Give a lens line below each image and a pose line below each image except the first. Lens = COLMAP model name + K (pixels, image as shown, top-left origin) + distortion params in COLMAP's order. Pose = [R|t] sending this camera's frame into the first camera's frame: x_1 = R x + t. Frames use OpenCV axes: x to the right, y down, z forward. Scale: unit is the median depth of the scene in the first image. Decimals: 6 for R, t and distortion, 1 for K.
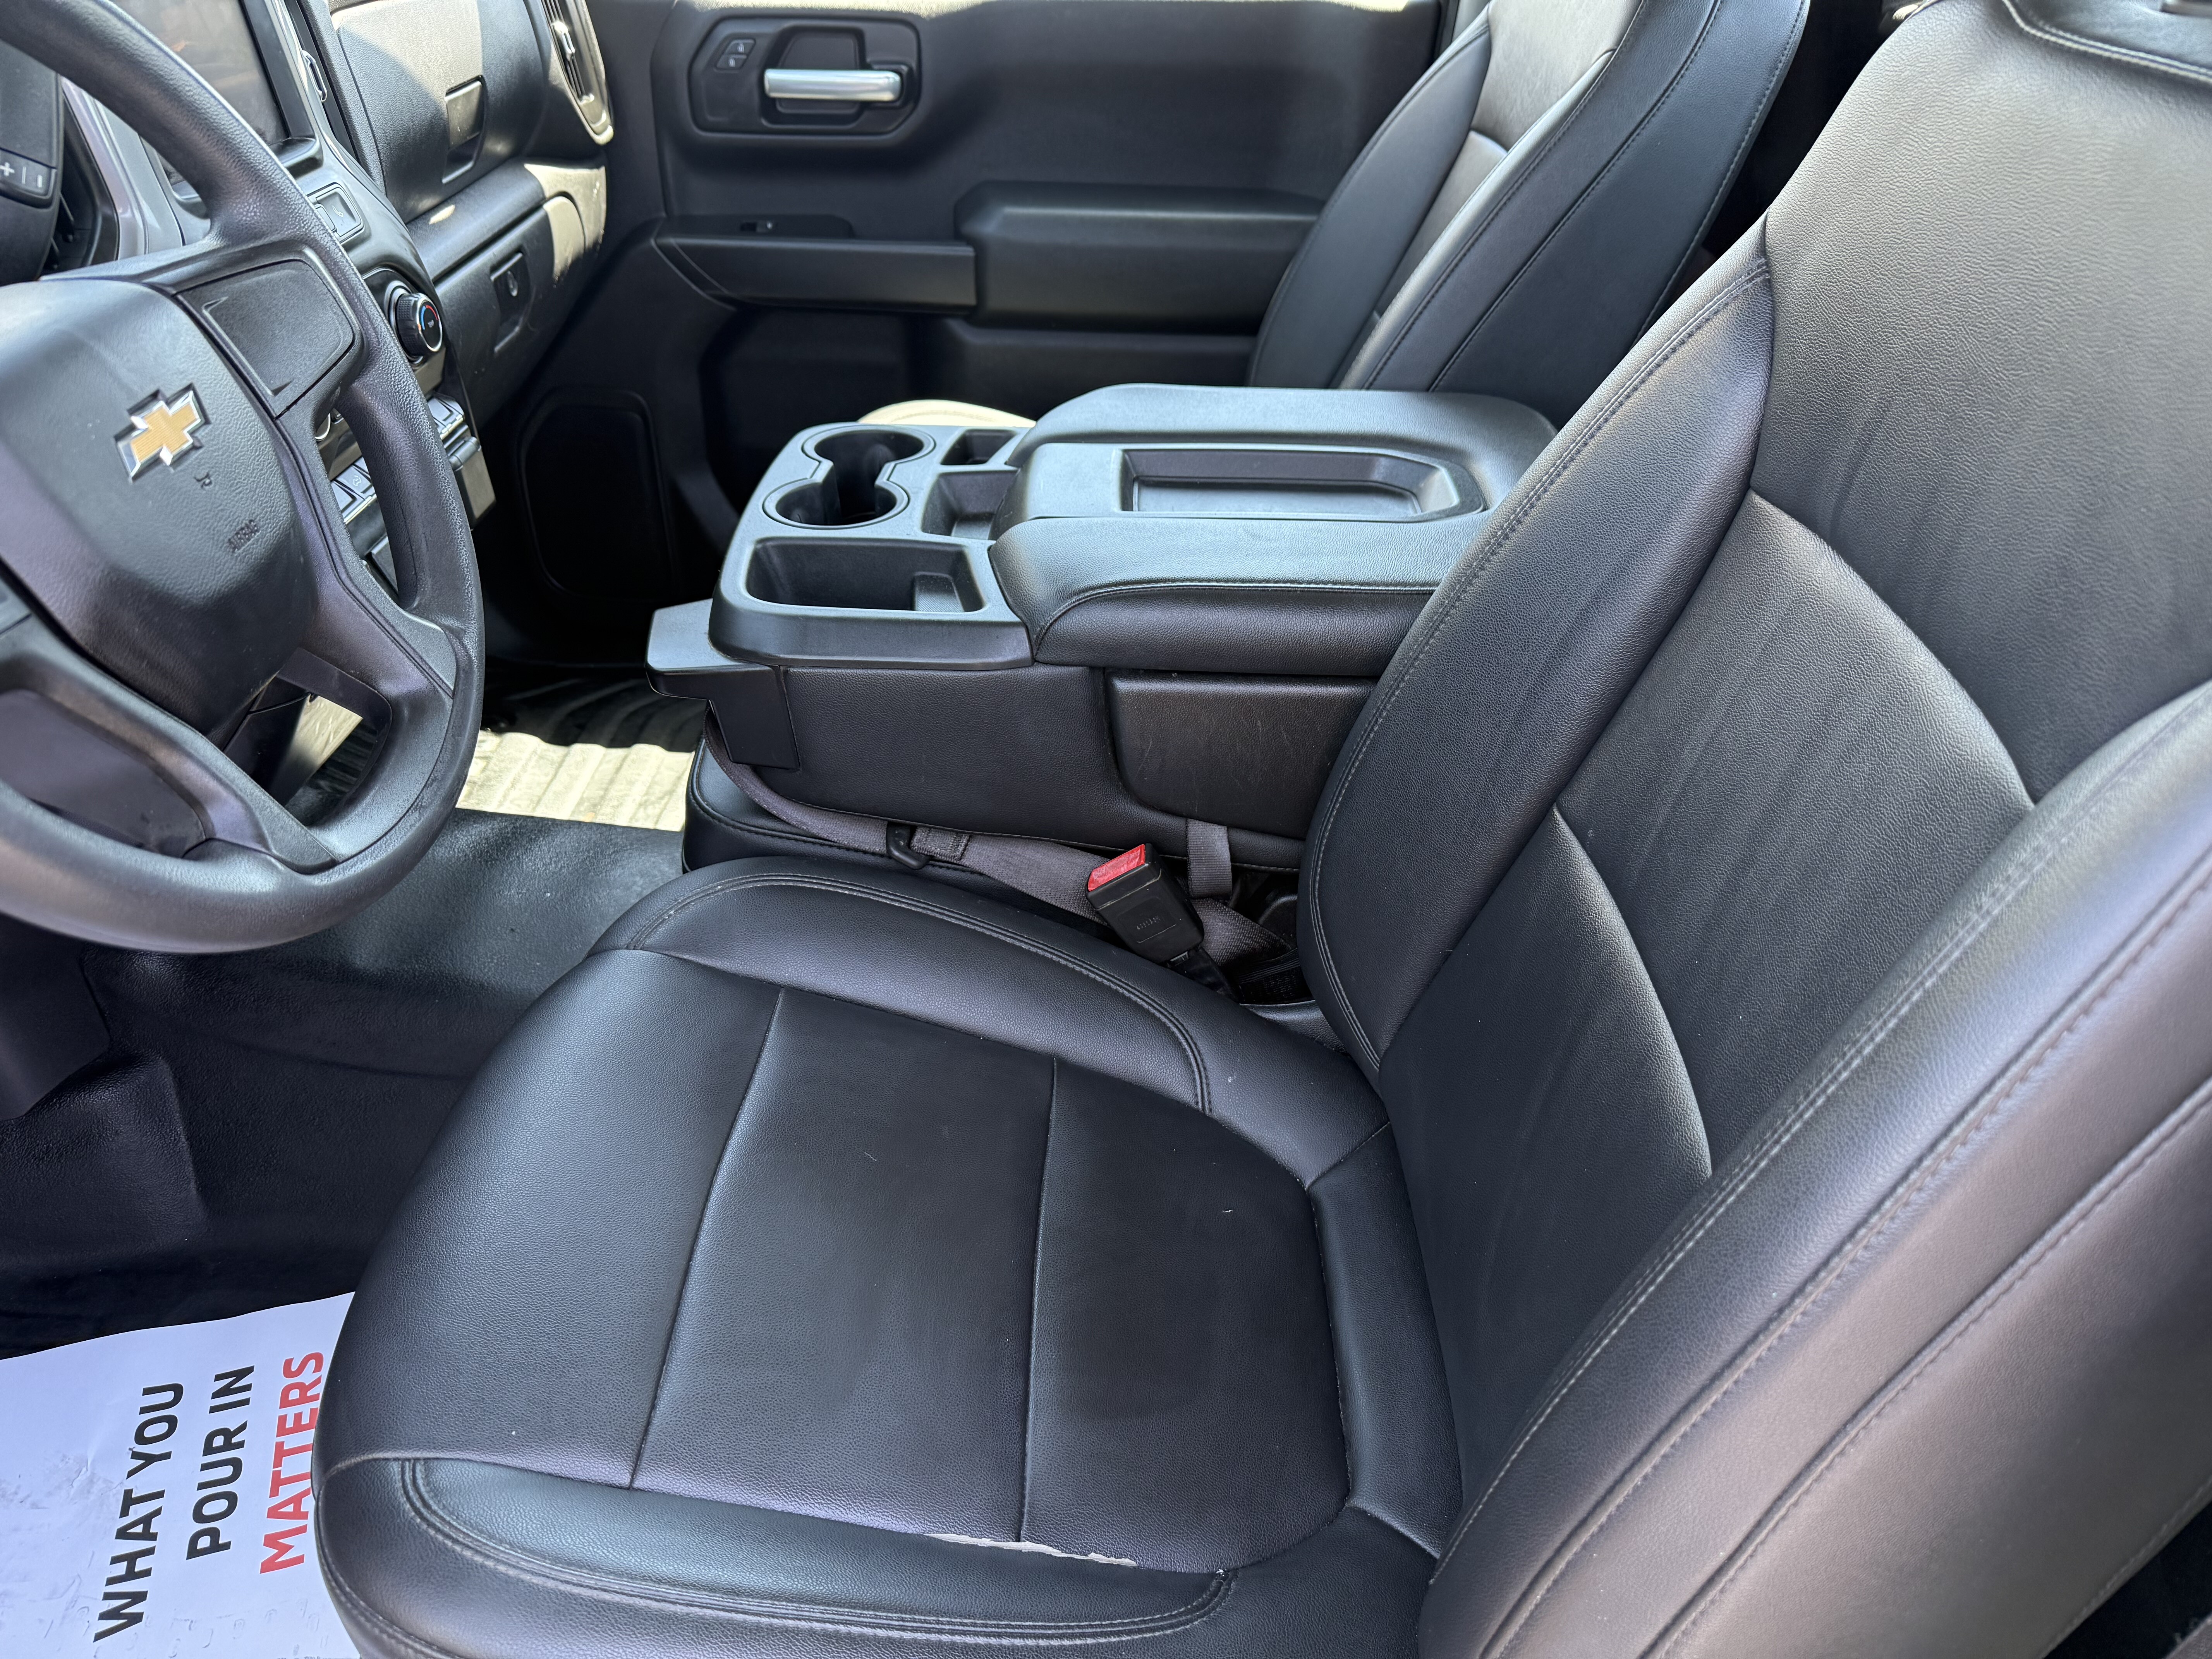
lens RADIAL K [[1628.1, 0, 1120.5], [0, 1628.1, 816.5], [0, 0, 1]] dist [0.029439, -0.037624]
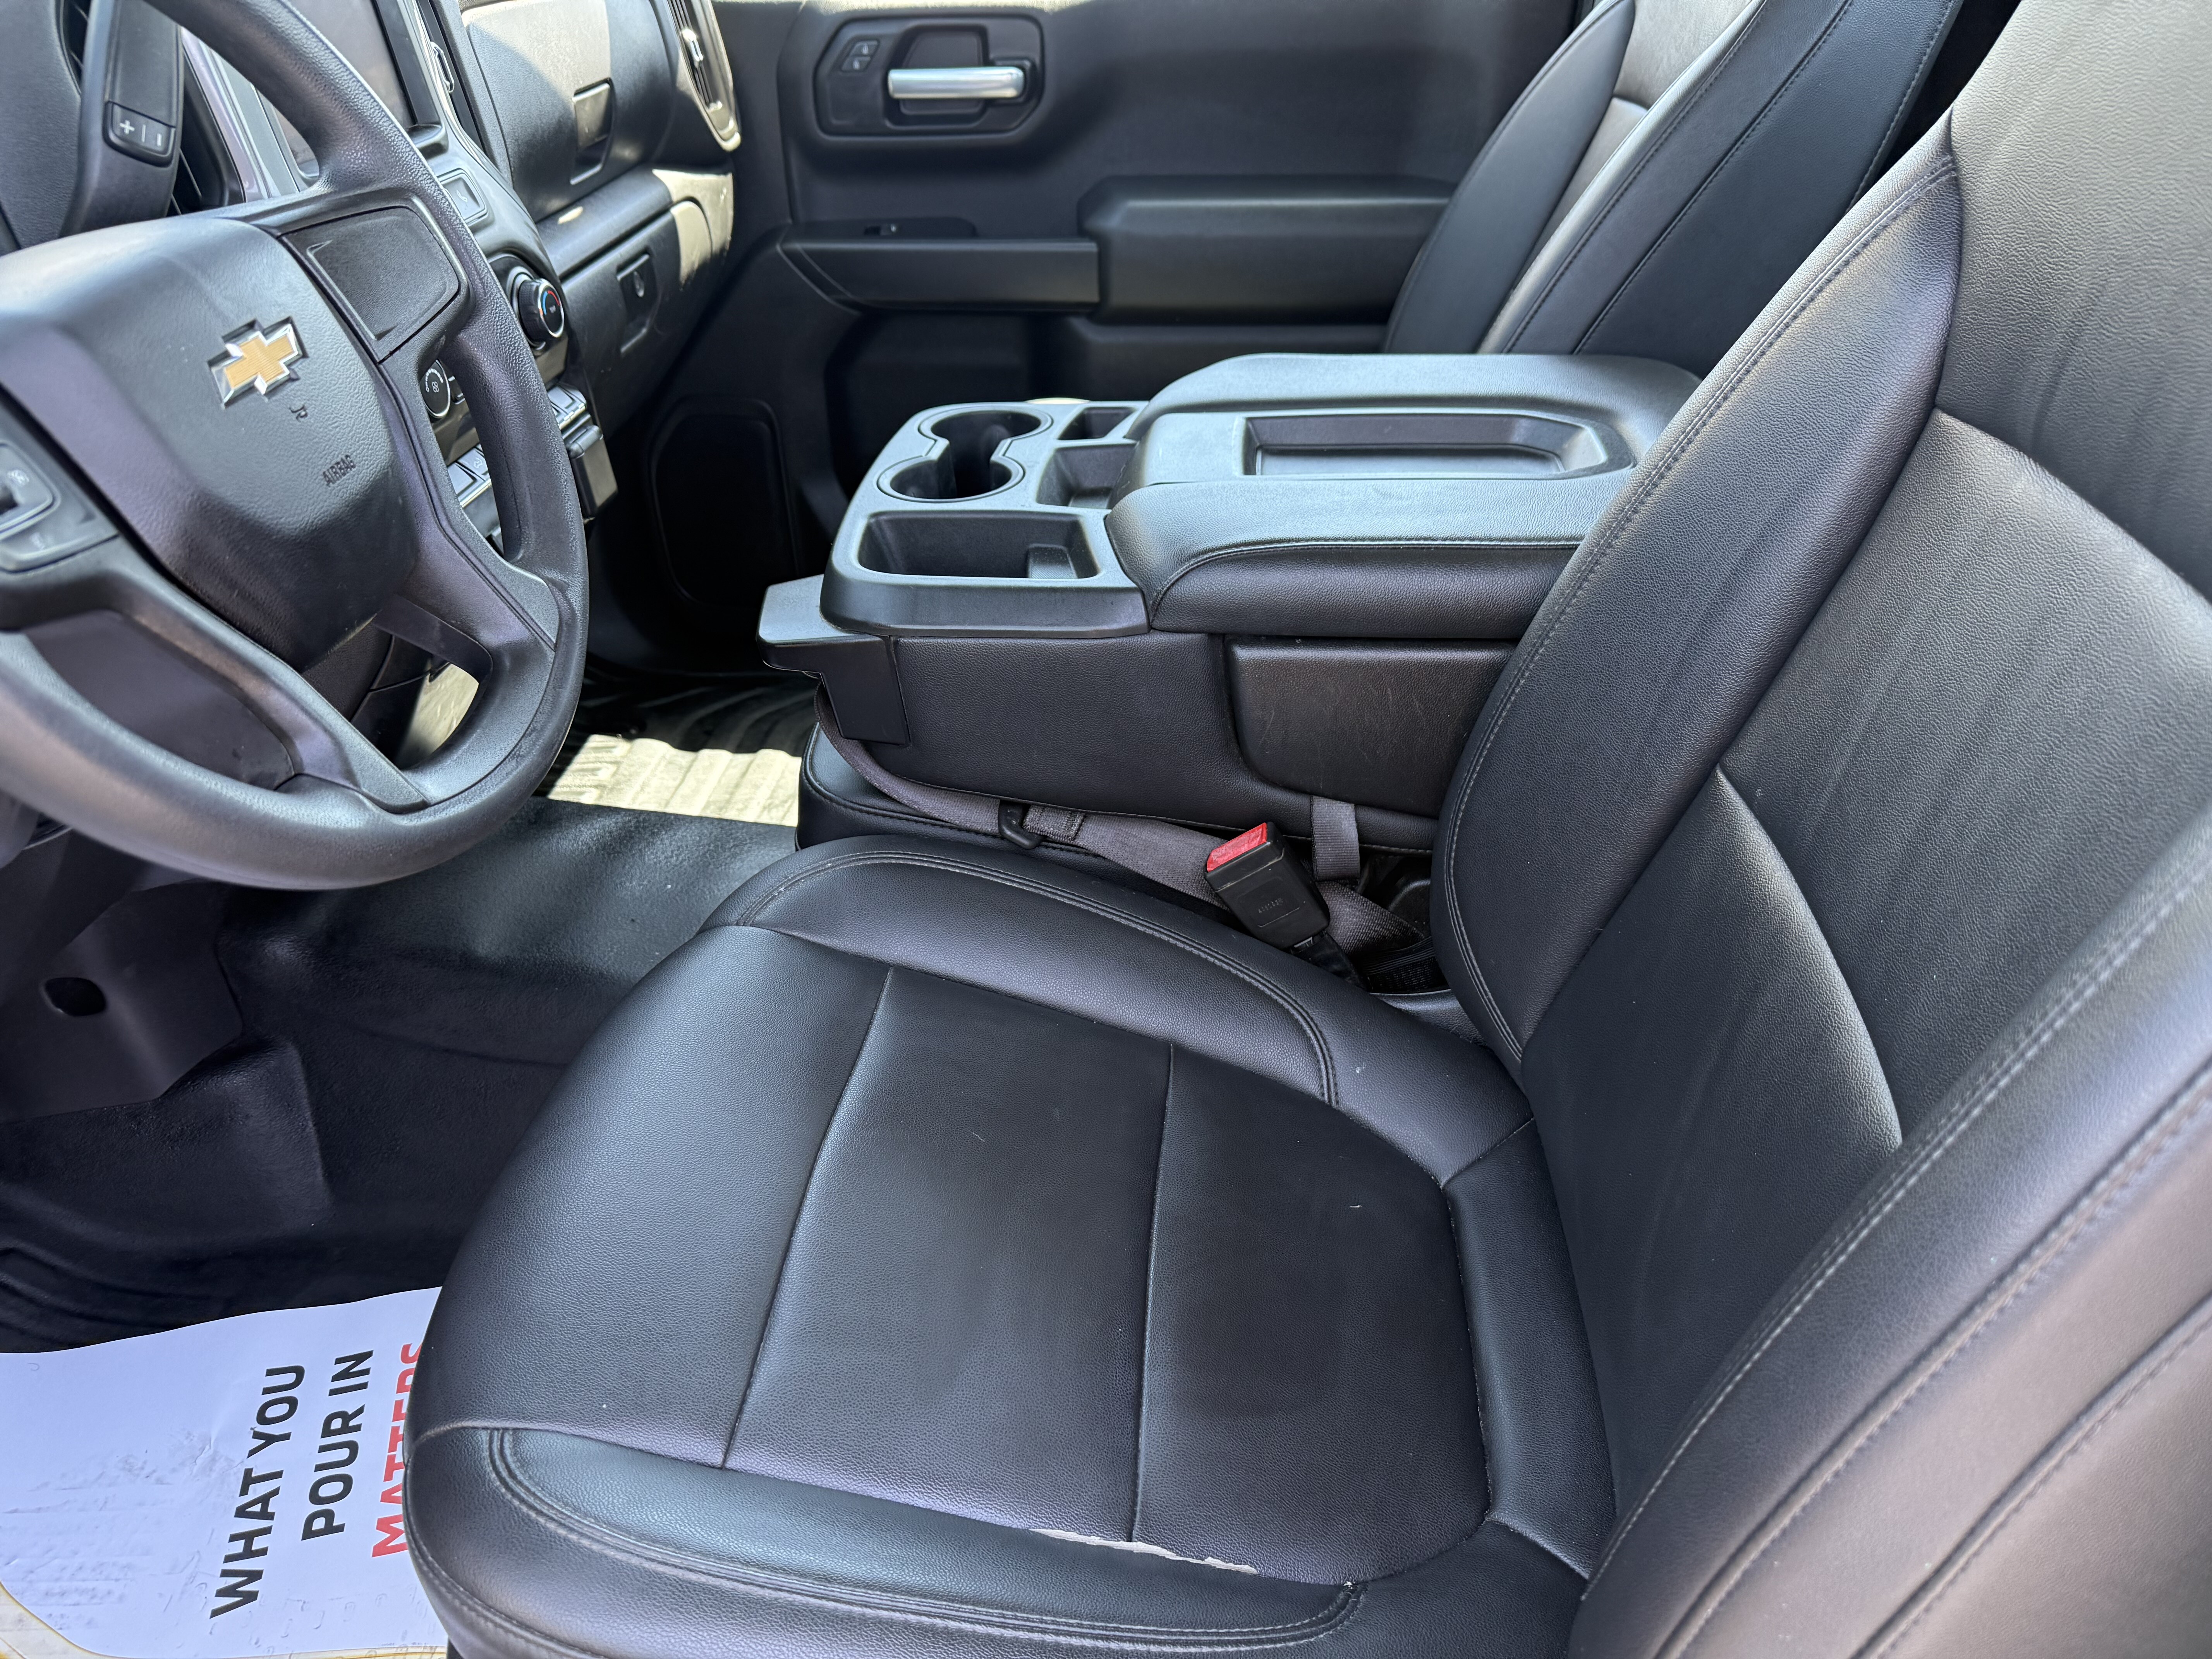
lens RADIAL K [[1628.1, 0, 1105.0], [0, 1628.1, 825.6], [0, 0, 1]] dist [0.029439, -0.037624]
pose [[0.996009, -0.000299, -0.089256, 0.005731], [-0.001319, 0.999836, -0.018066, 0.041443], [0.089247, 0.018112, 0.995845, 0.049785]]
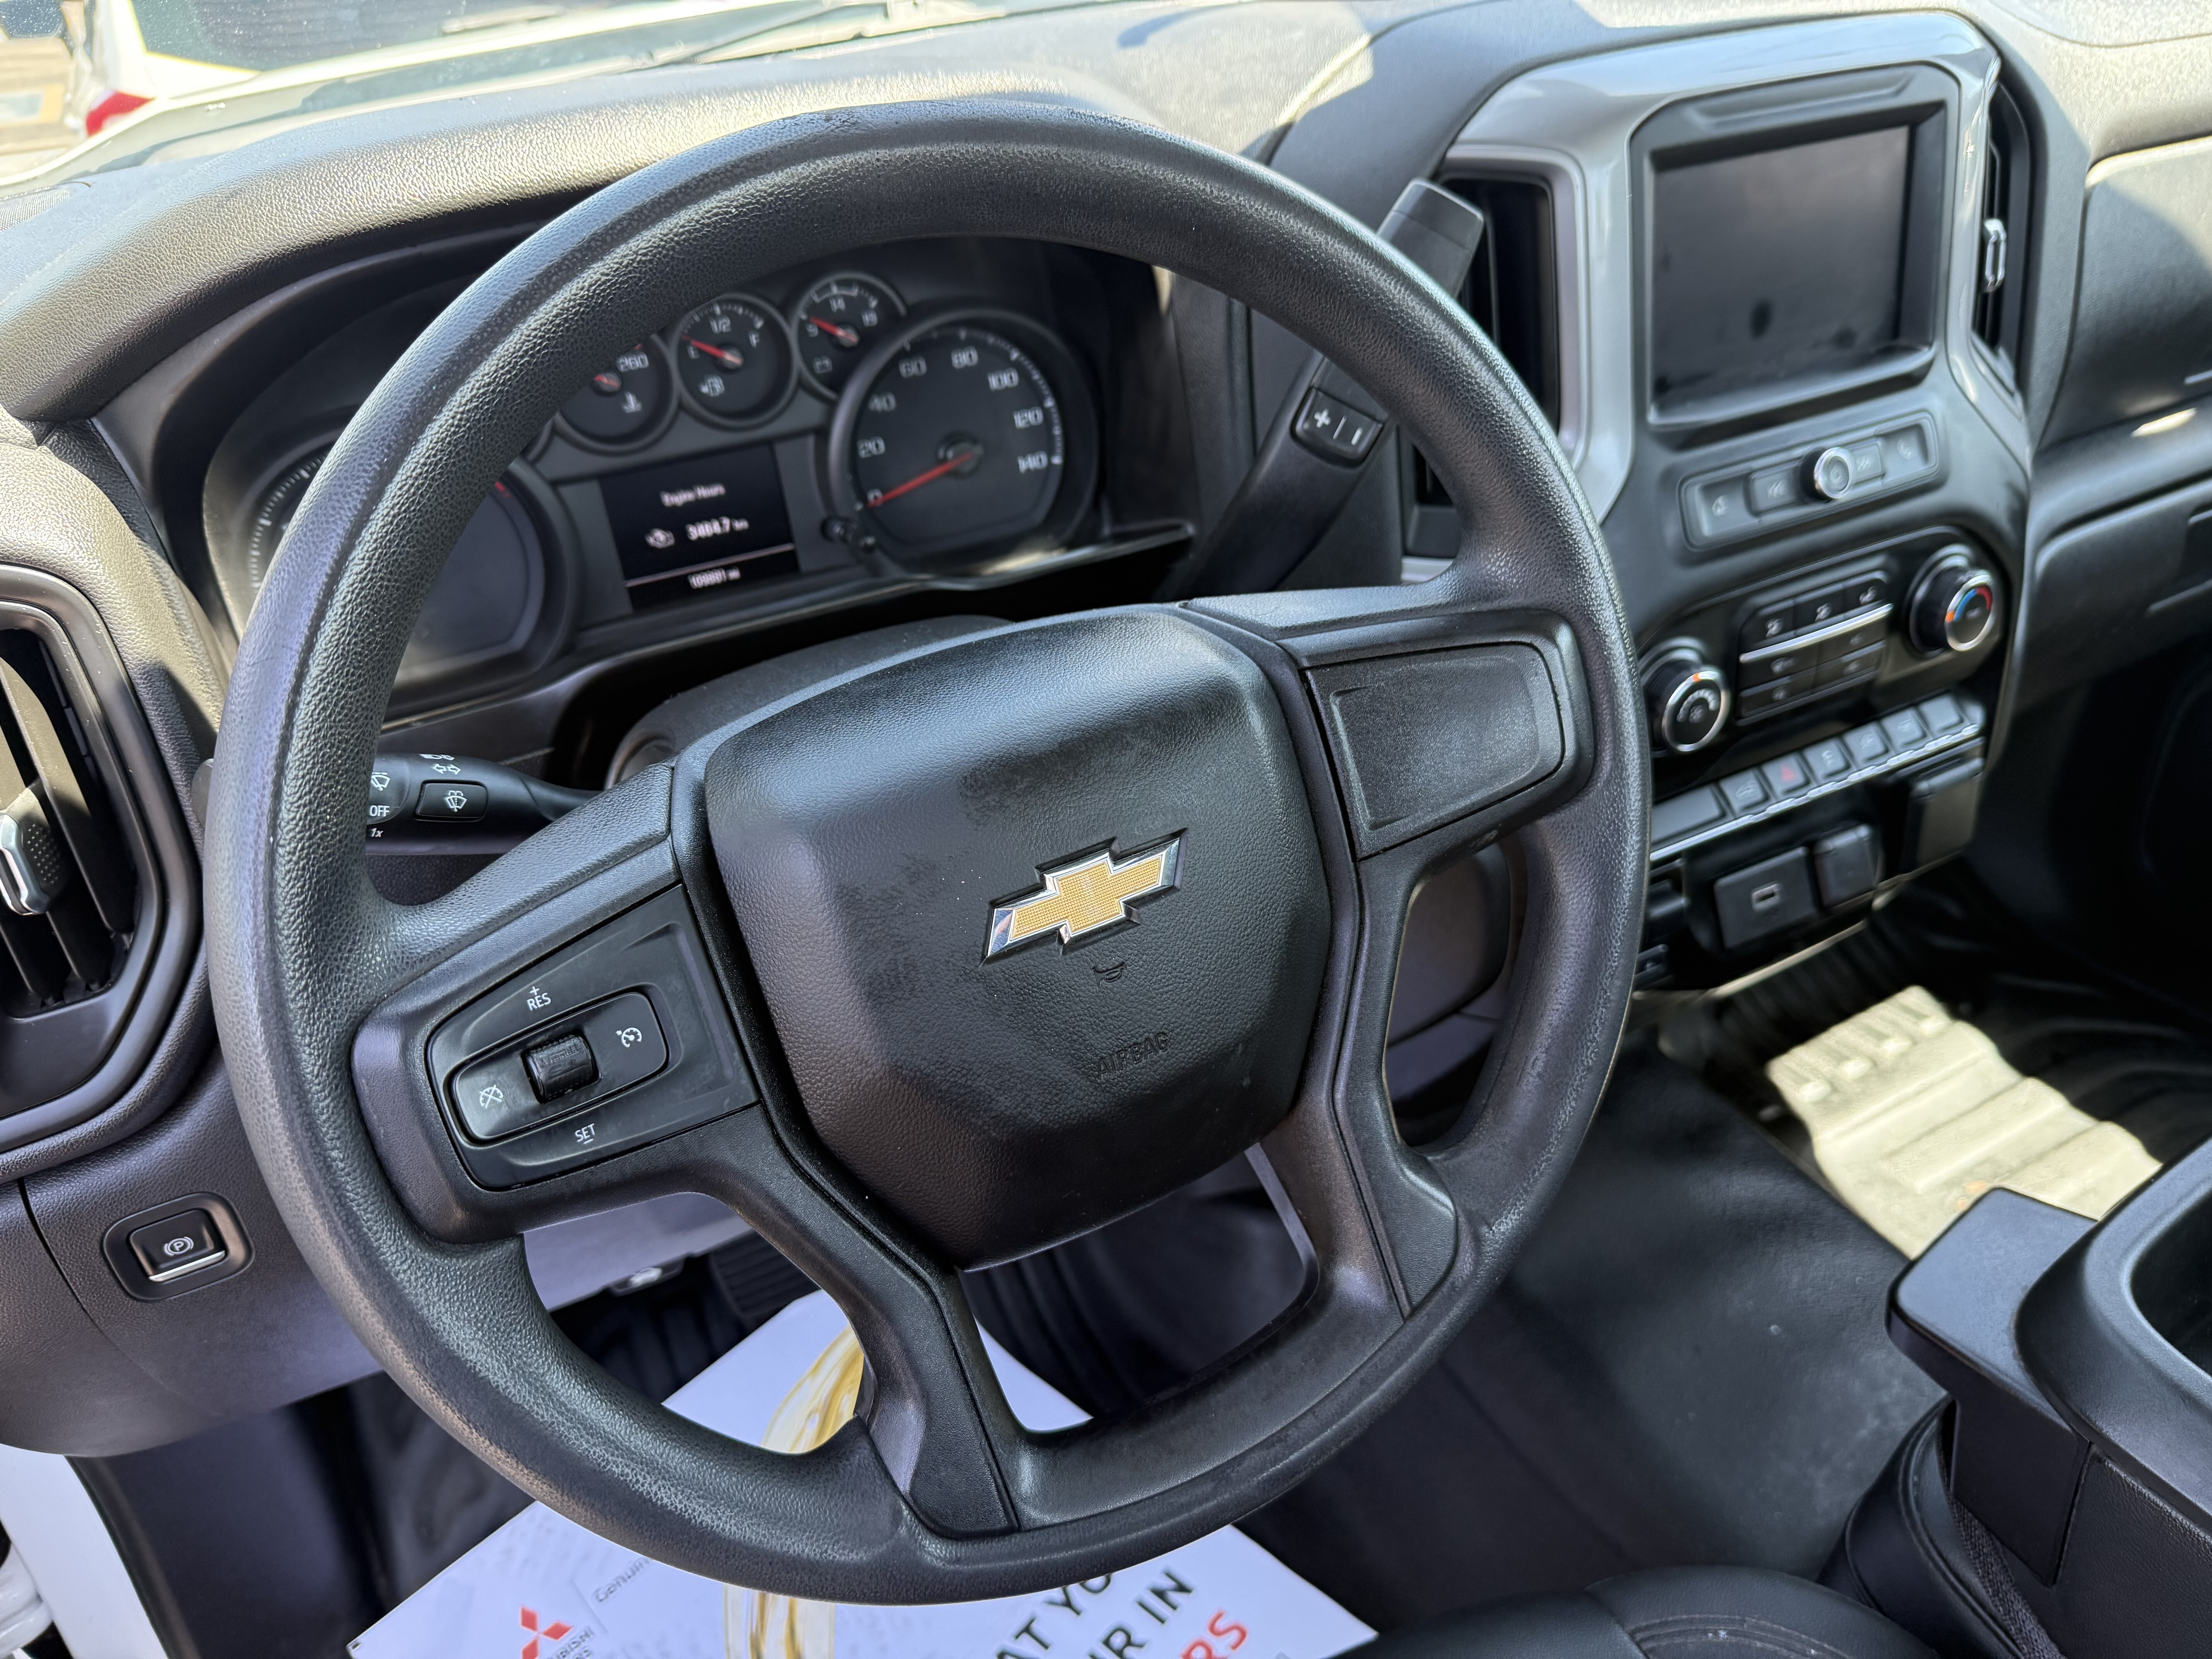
lens RADIAL K [[1628.1, 0, 1115.1], [0, 1628.1, 849.5], [0, 0, 1]] dist [0.029439, -0.037624]
pose [[0.497297, 0.425773, -0.755919, -0.036288], [-0.406871, 0.883993, 0.230242, -0.288667], [0.766258, 0.193063, 0.612842, 0.392527]]
